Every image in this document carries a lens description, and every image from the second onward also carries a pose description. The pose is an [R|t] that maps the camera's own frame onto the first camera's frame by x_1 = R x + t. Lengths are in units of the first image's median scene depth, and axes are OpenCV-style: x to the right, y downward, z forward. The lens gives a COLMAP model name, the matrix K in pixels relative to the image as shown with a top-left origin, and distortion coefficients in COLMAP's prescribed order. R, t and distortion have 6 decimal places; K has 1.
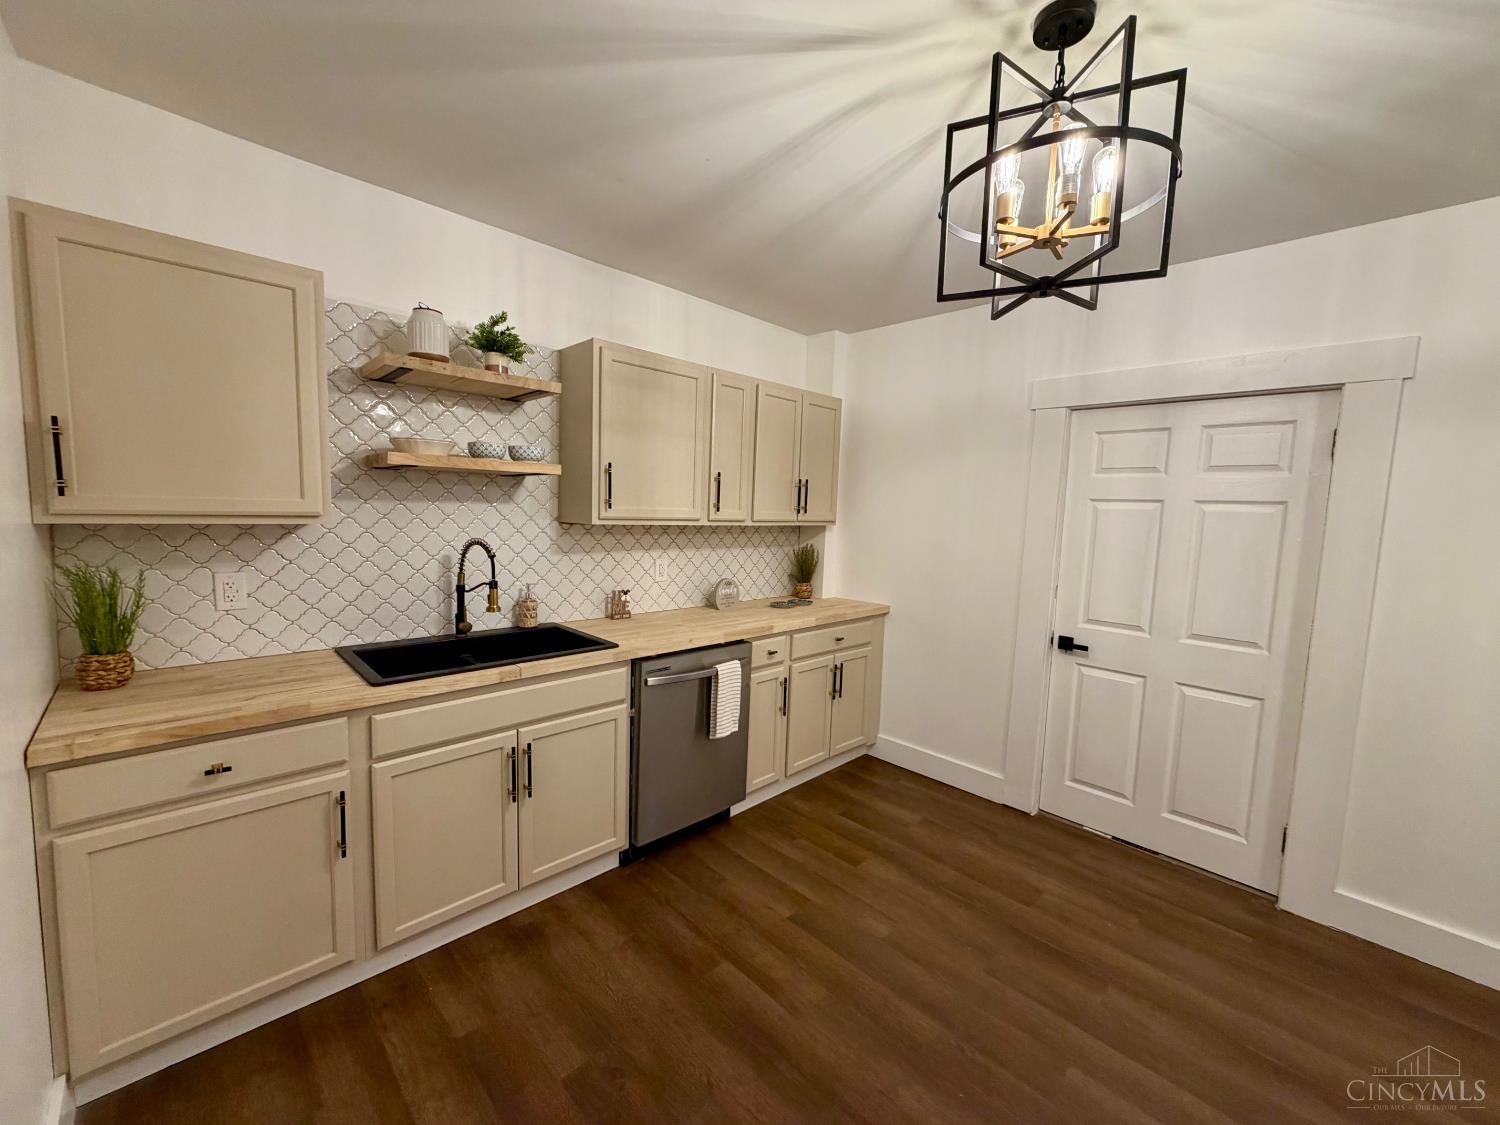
lens RADIAL K [[594.4, 0, 749.8], [0, 594.4, 564.4], [0, 0, 1]] dist [-0.000430, -0.000428]
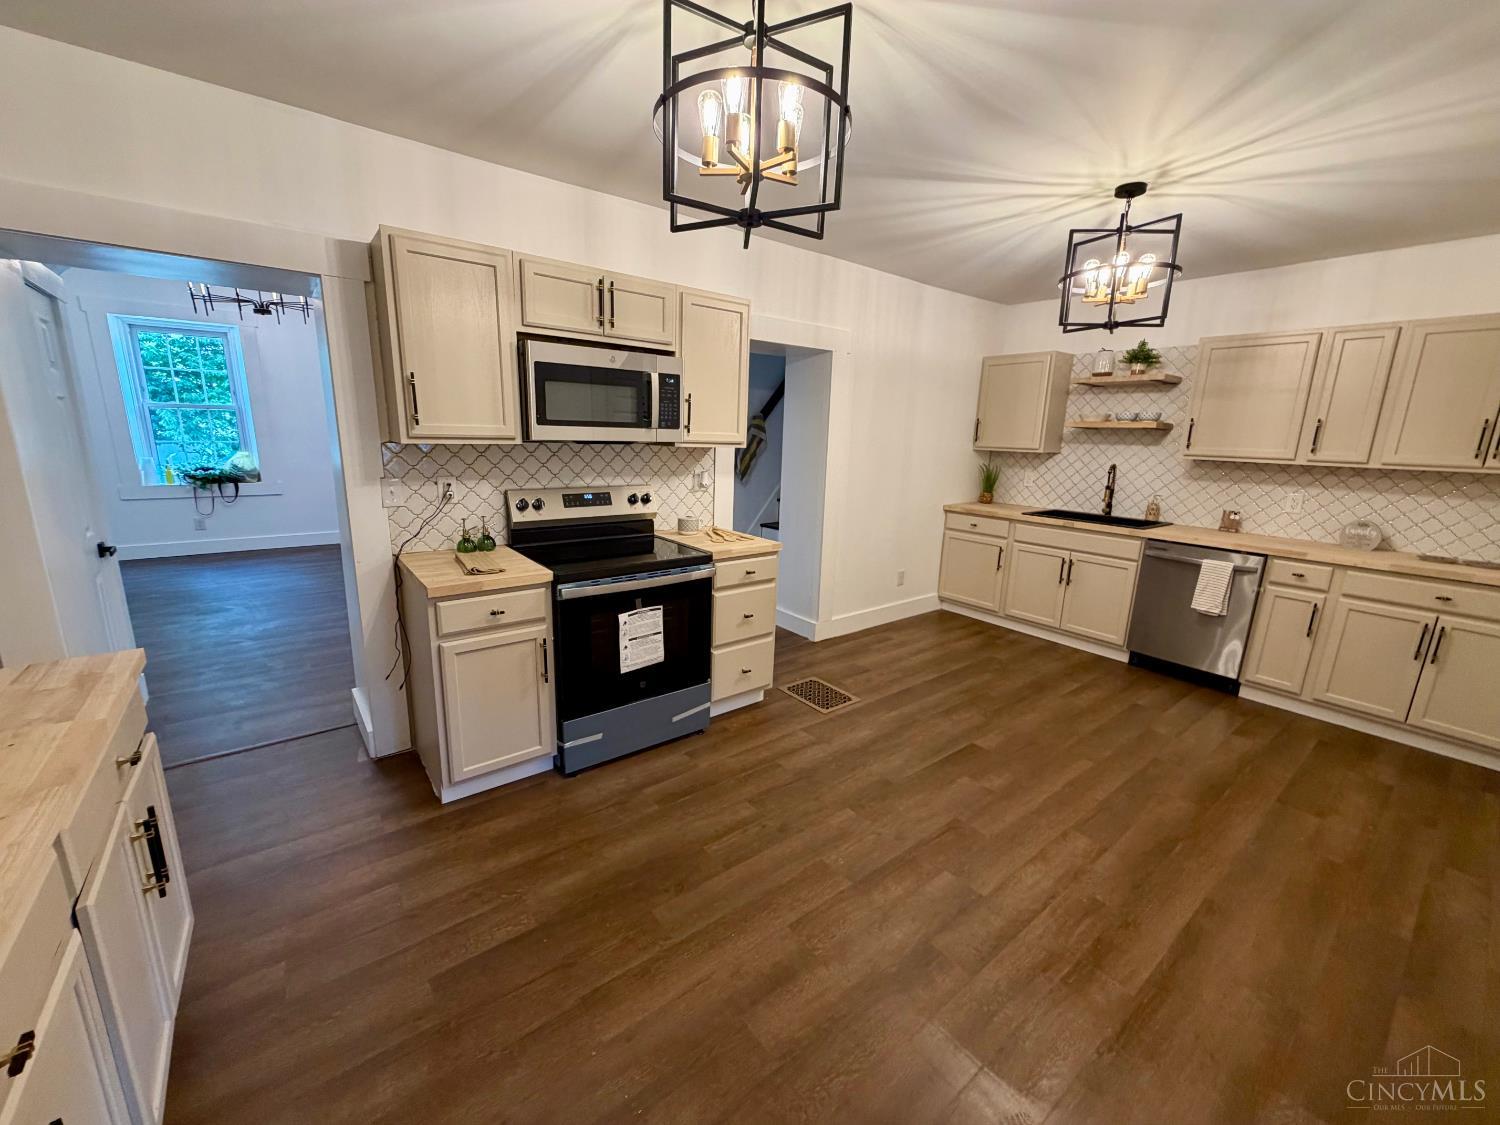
lens RADIAL K [[594.4, 0, 746.6], [0, 594.4, 560.2], [0, 0, 1]] dist [-0.000430, -0.000428]
pose [[-0.106833, 0.176537, -0.978479, 1.436021], [-0.126253, 0.973737, 0.189466, 0.040826], [0.986229, 0.143777, -0.081739, 0.032258]]
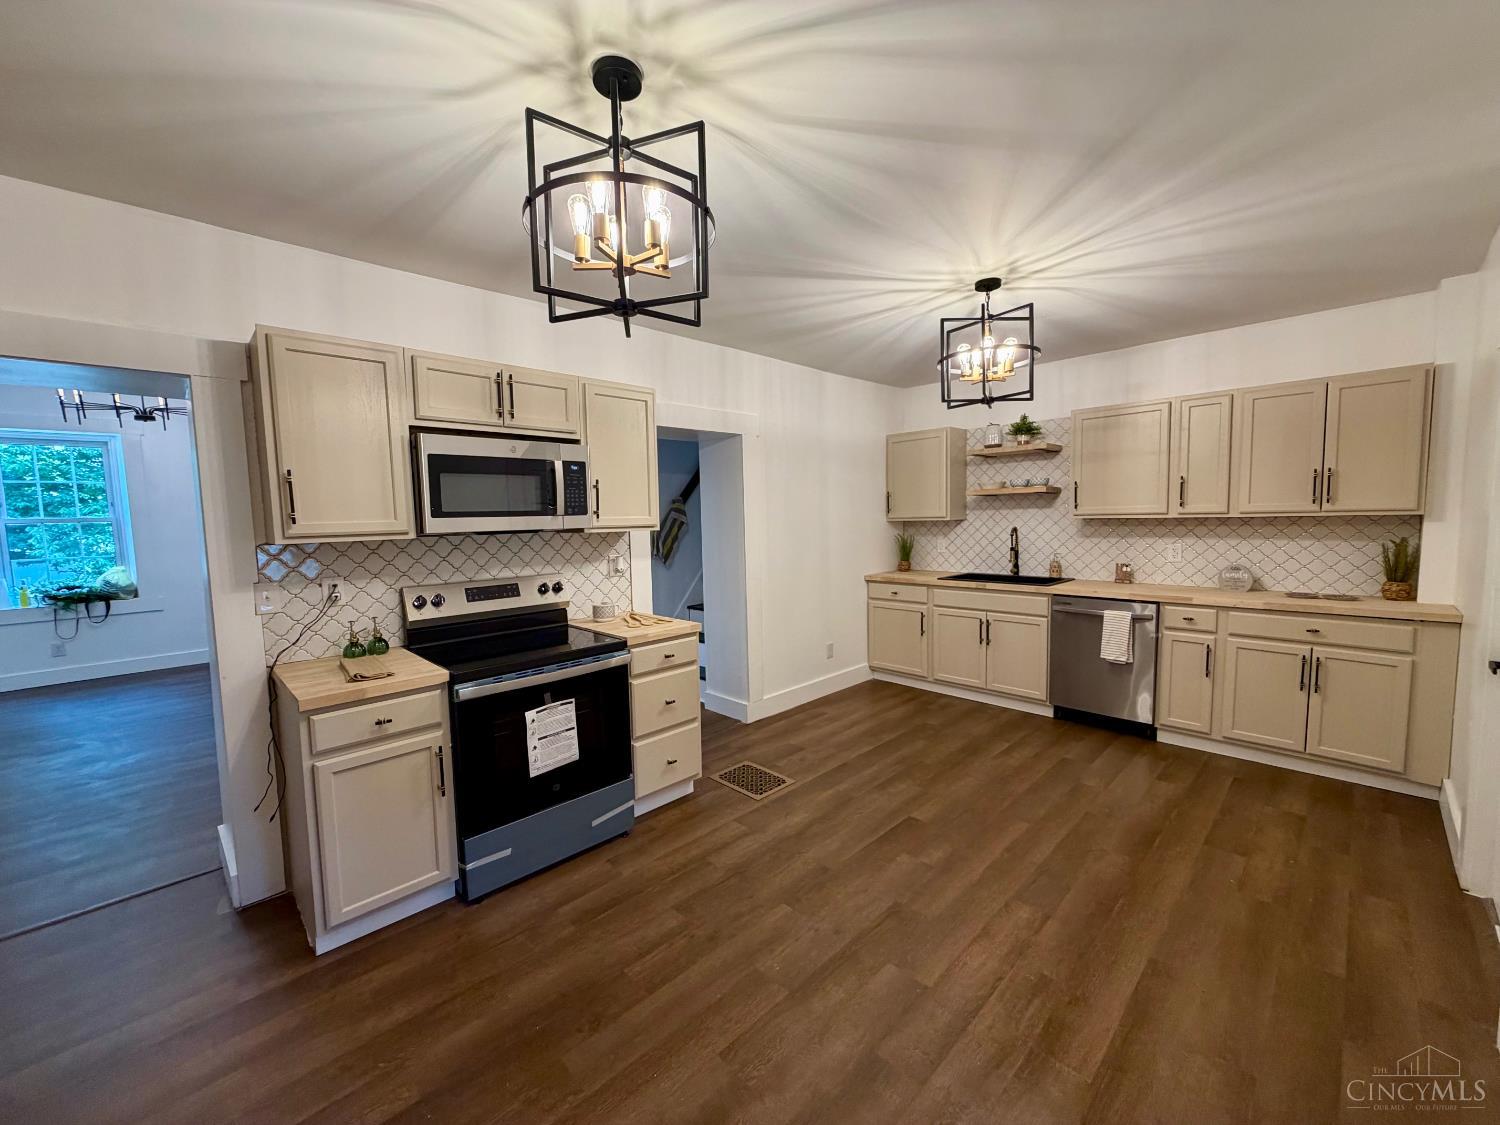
lens RADIAL K [[594.4, 0, 746.1], [0, 594.4, 560.5], [0, 0, 1]] dist [-0.000430, -0.000428]
pose [[0.001584, 0.043639, -0.999046, 1.418969], [-0.071284, 0.996511, 0.043415, 0.043824], [0.997455, 0.071147, 0.004690, 0.075273]]
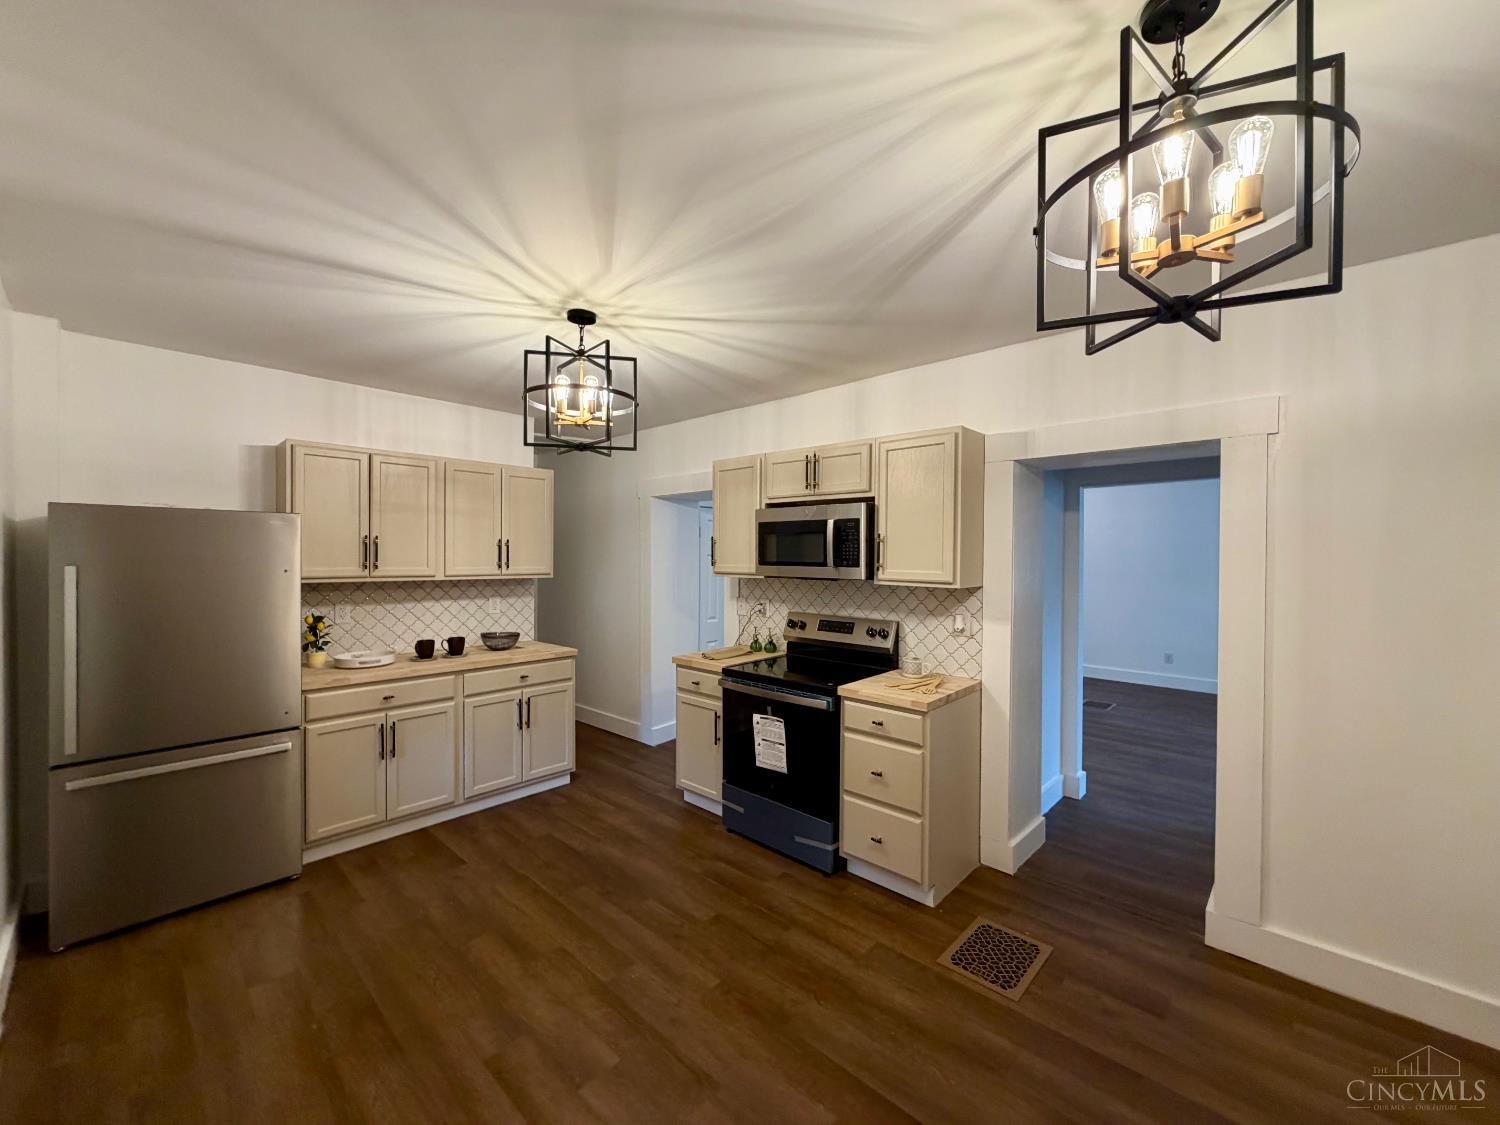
lens RADIAL K [[594.4, 0, 741.7], [0, 594.4, 561.5], [0, 0, 1]] dist [-0.000430, -0.000428]
pose [[-0.998185, -0.038737, -0.046111, 0.600568], [-0.043319, 0.993746, 0.102923, -0.094462], [0.041835, 0.104734, -0.993620, 0.940709]]
